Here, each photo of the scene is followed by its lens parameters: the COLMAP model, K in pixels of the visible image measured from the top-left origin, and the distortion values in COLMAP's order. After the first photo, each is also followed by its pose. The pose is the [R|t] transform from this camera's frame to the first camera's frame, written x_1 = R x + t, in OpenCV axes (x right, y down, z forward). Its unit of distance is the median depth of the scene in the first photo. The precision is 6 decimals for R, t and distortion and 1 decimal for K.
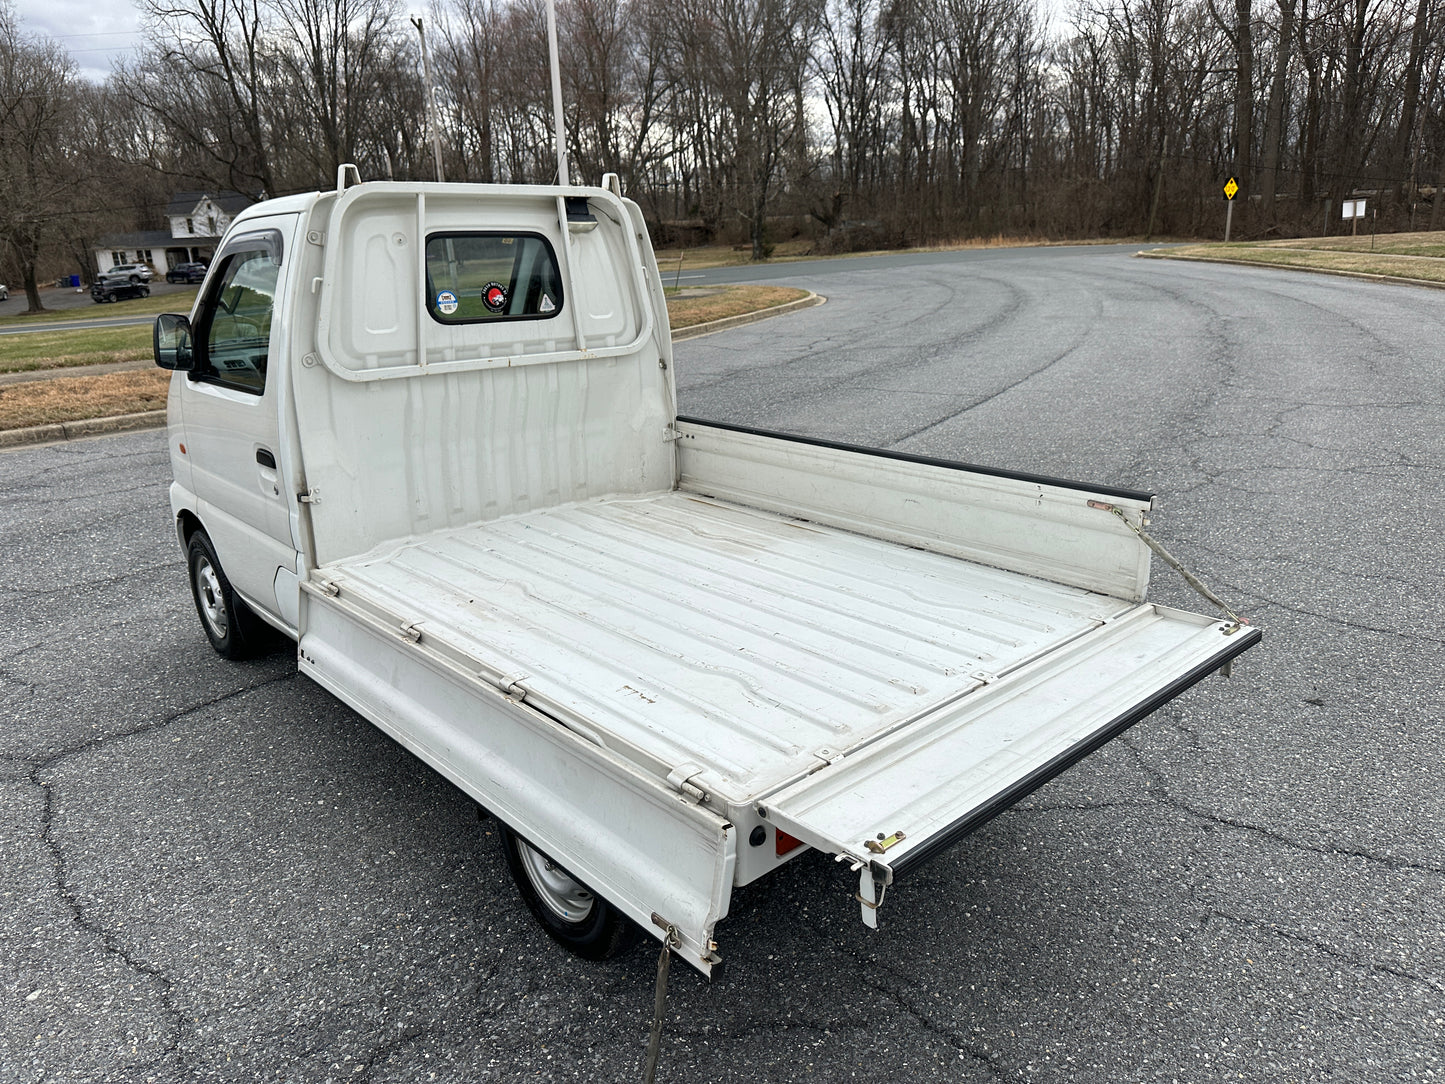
lens RADIAL K [[1010.2, 0, 720.2], [0, 1010.2, 555.9], [0, 0, 1]] dist [0.062512, -0.074992]
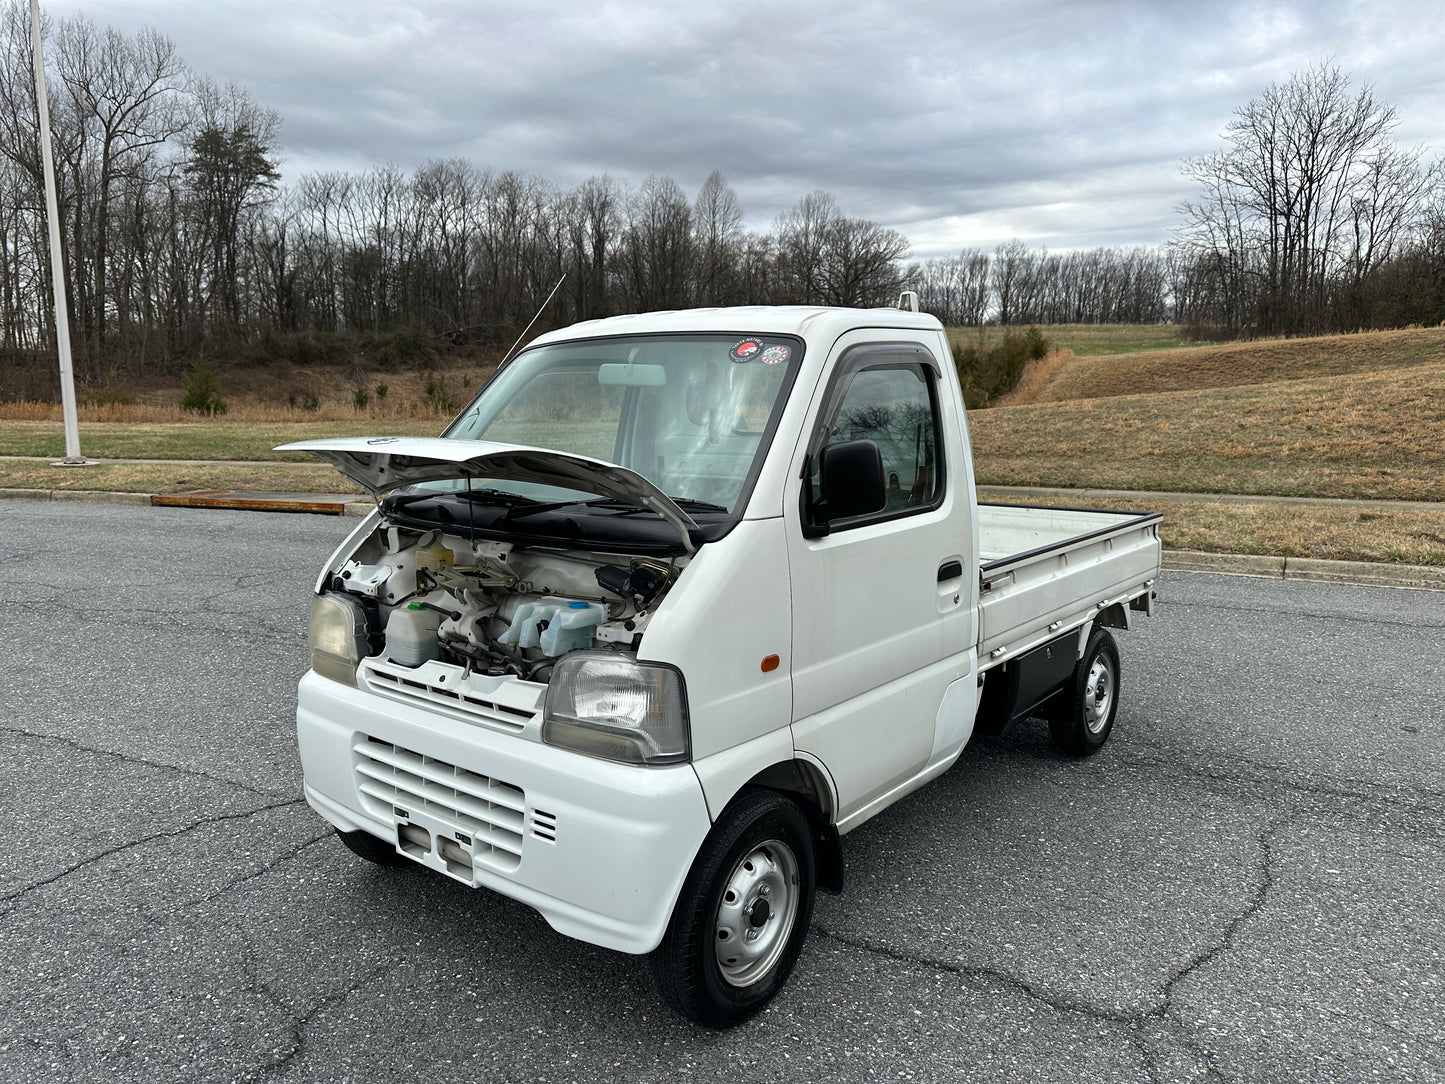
lens RADIAL K [[1008.6, 0, 714.8], [0, 1008.6, 544.3], [0, 0, 1]] dist [0.077252, -0.101994]
pose [[-0.139780, -0.124011, 0.982386, -1.080270], [0.304518, 0.938660, 0.161820, -0.273273], [-0.942194, 0.321774, -0.093442, 1.032425]]
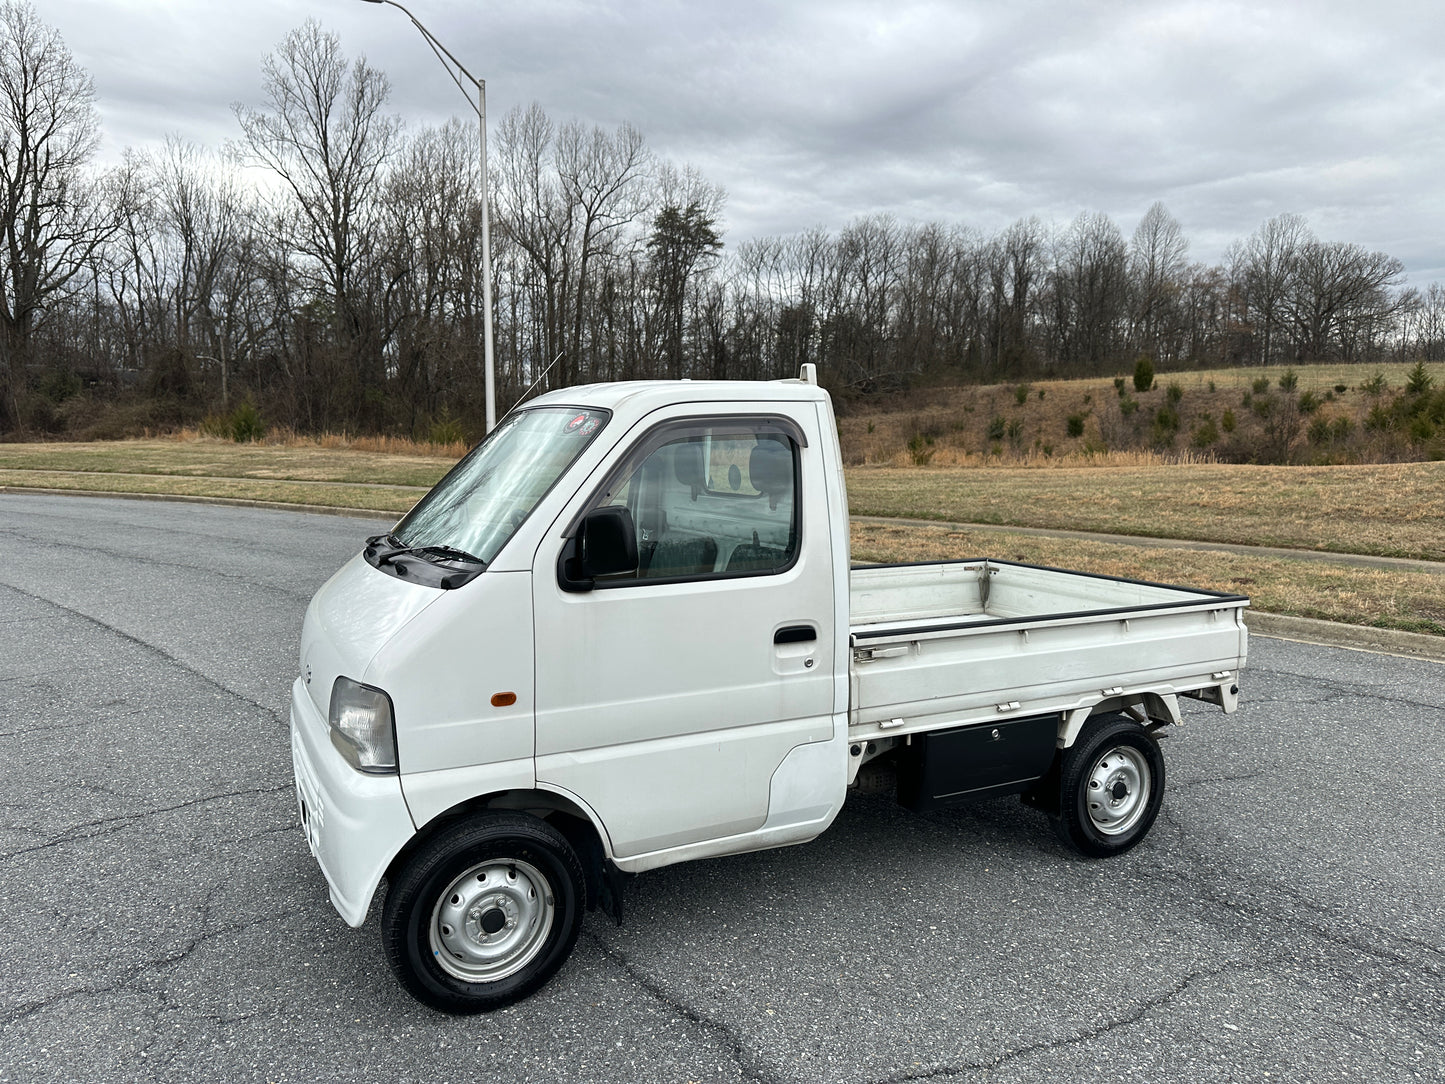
lens RADIAL K [[1002.2, 0, 714.9], [0, 1002.2, 546.0], [0, 0, 1]] dist [0.079650, -0.083604]
pose [[0.262276, -0.080504, 0.961629, -1.111214], [0.280609, 0.959815, 0.003818, -0.162320], [-0.923293, 0.268840, 0.274327, 0.626139]]
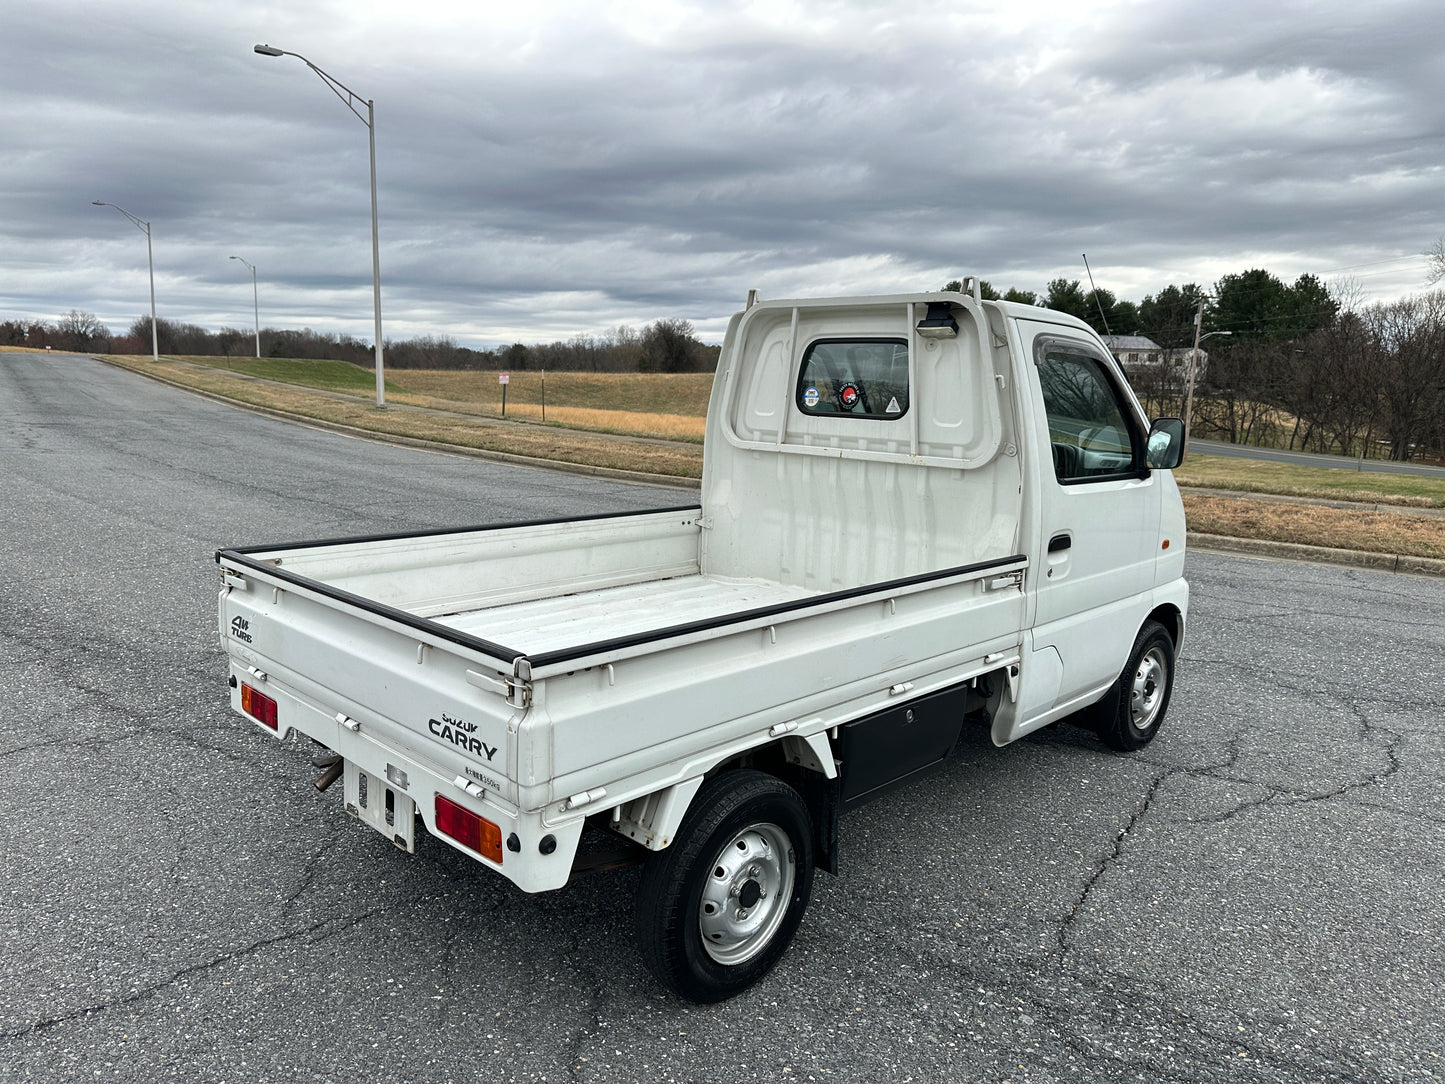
lens RADIAL K [[1015.2, 0, 725.9], [0, 1015.2, 537.3], [0, 0, 1]] dist [0.056957, -0.086544]
pose [[0.062507, 0.174246, -0.982716, 0.744598], [-0.328235, 0.933457, 0.144634, -0.192558], [0.942526, 0.313521, 0.115541, 0.676214]]
